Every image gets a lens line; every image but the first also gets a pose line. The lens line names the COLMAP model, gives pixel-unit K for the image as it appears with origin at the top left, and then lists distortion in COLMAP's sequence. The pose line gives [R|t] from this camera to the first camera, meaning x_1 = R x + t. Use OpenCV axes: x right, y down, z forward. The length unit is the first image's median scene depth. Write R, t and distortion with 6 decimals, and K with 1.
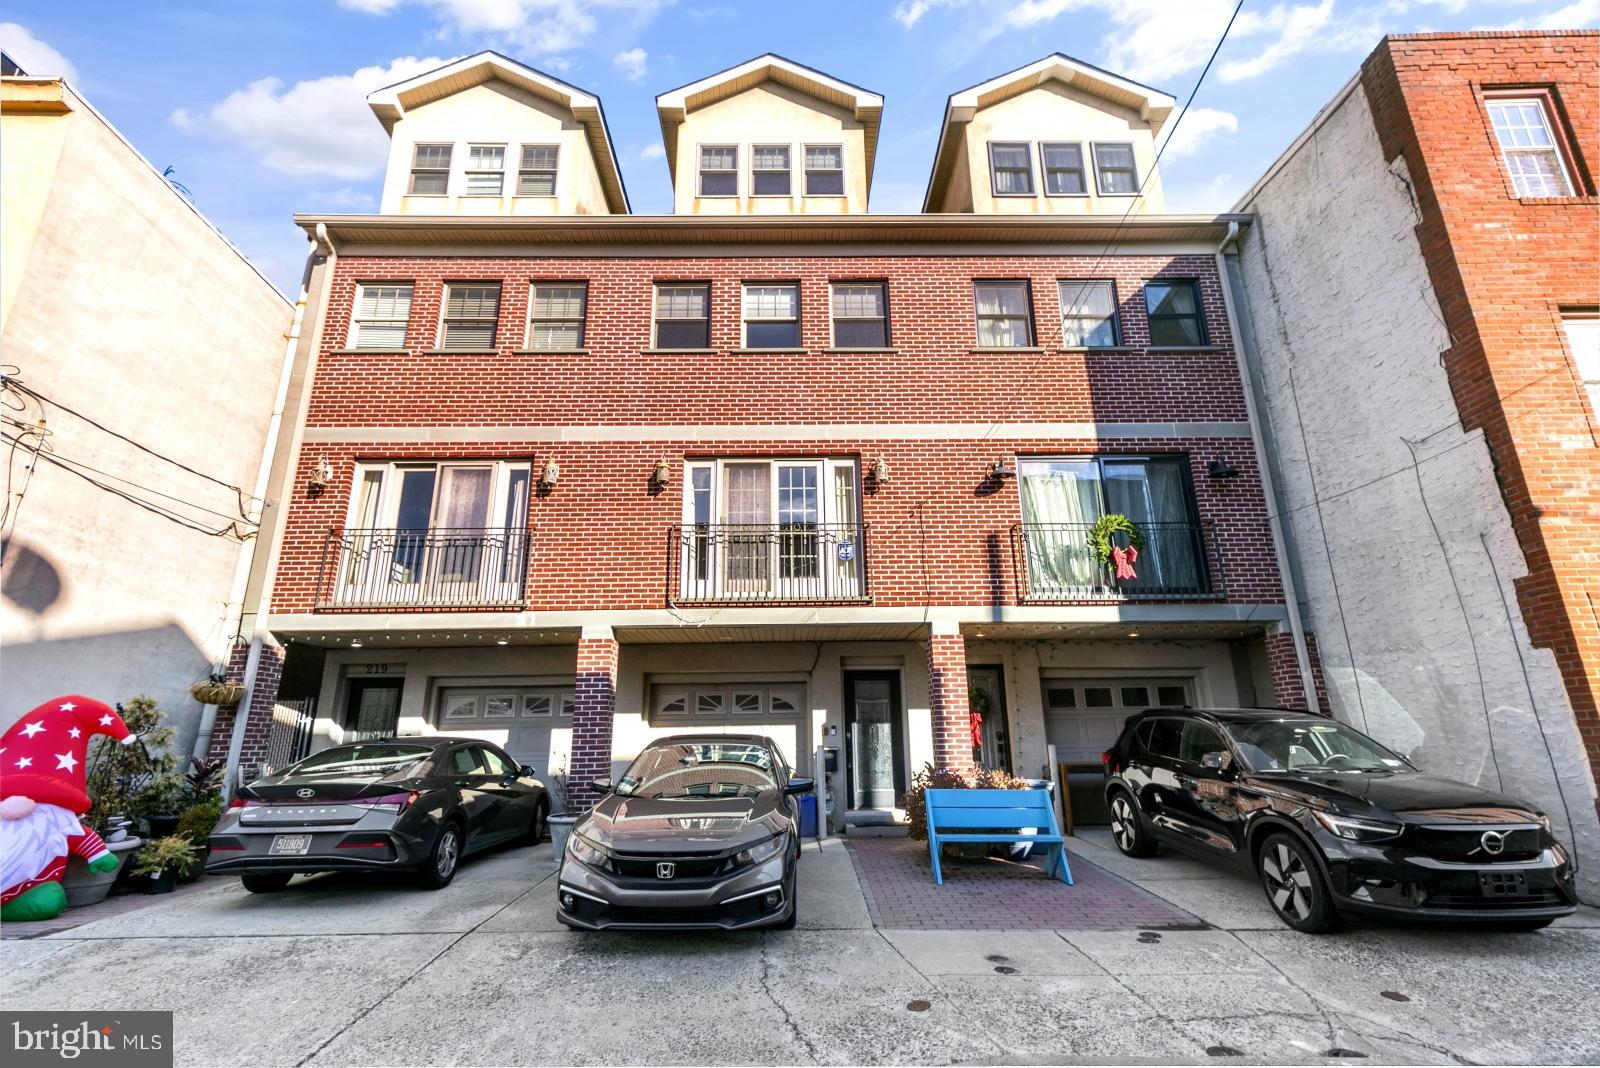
lens RADIAL K [[740.5, 0, 796.4], [0, 740.5, 531.3], [0, 0, 1]] dist [0.012319, -0.001914]
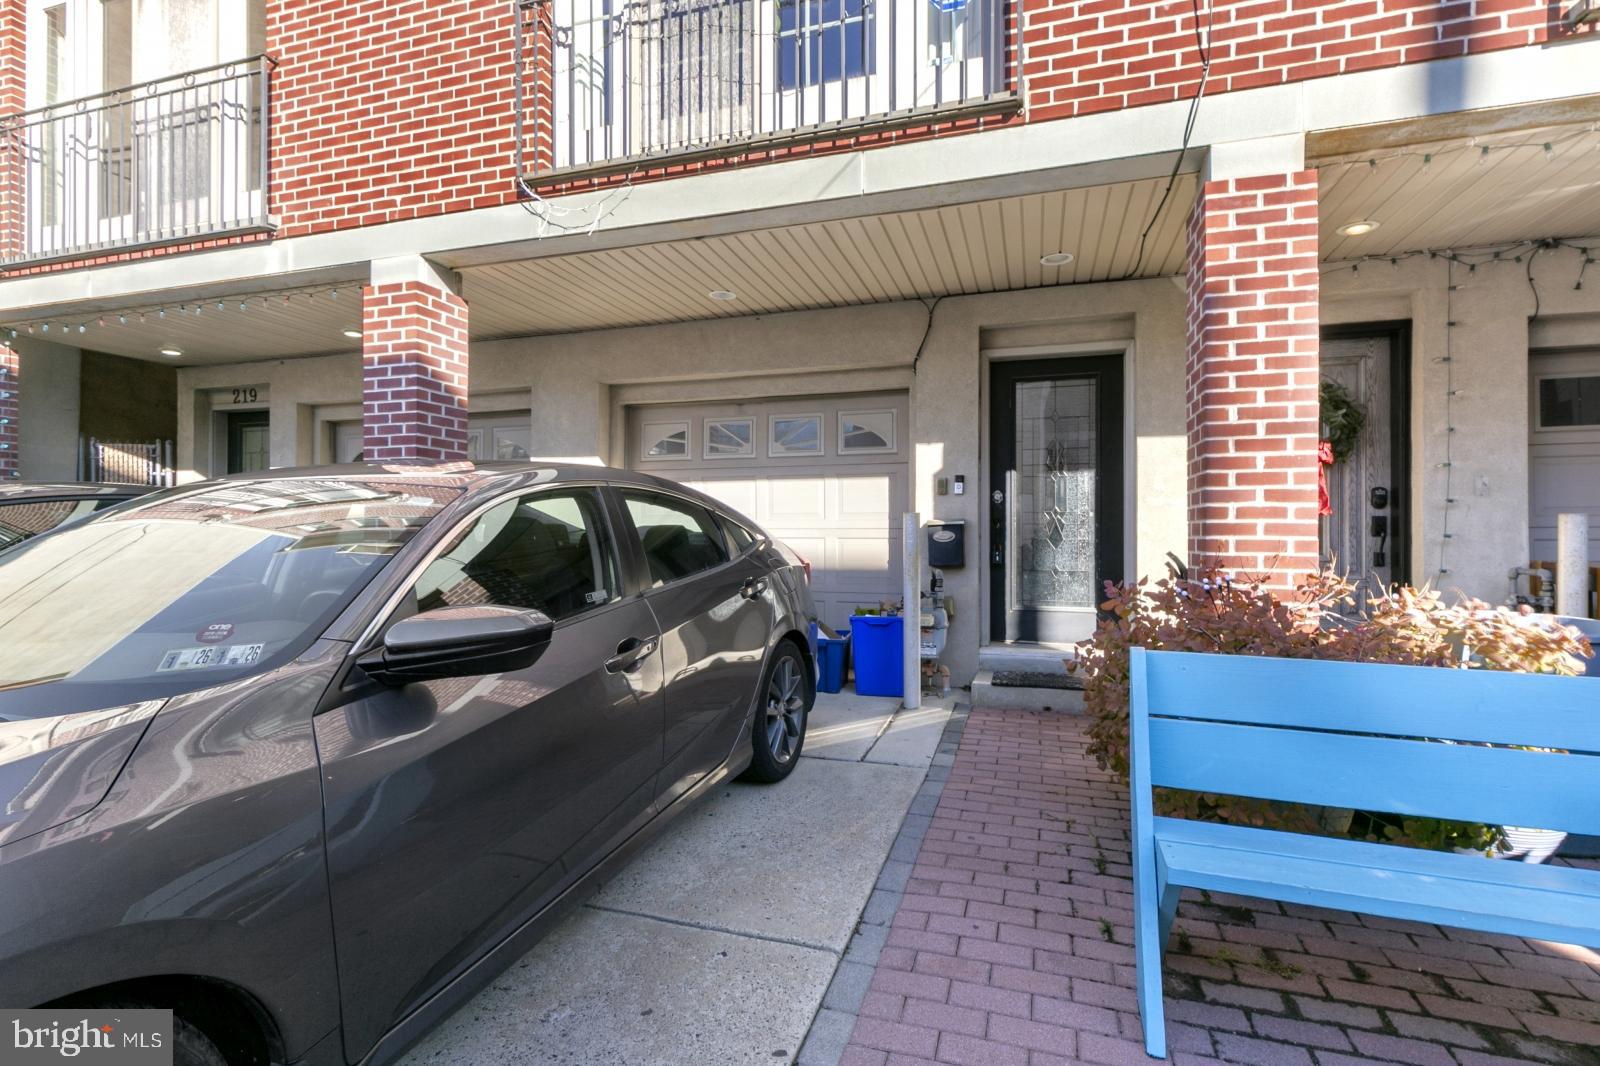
lens RADIAL K [[740.5, 0, 805.4], [0, 740.5, 533.3], [0, 0, 1]] dist [0.012319, -0.001914]
pose [[0.946693, 0.014254, -0.321822, 0.111648], [0.075905, 0.961021, 0.265852, 0.169751], [0.313067, -0.276108, 0.908710, 0.547516]]
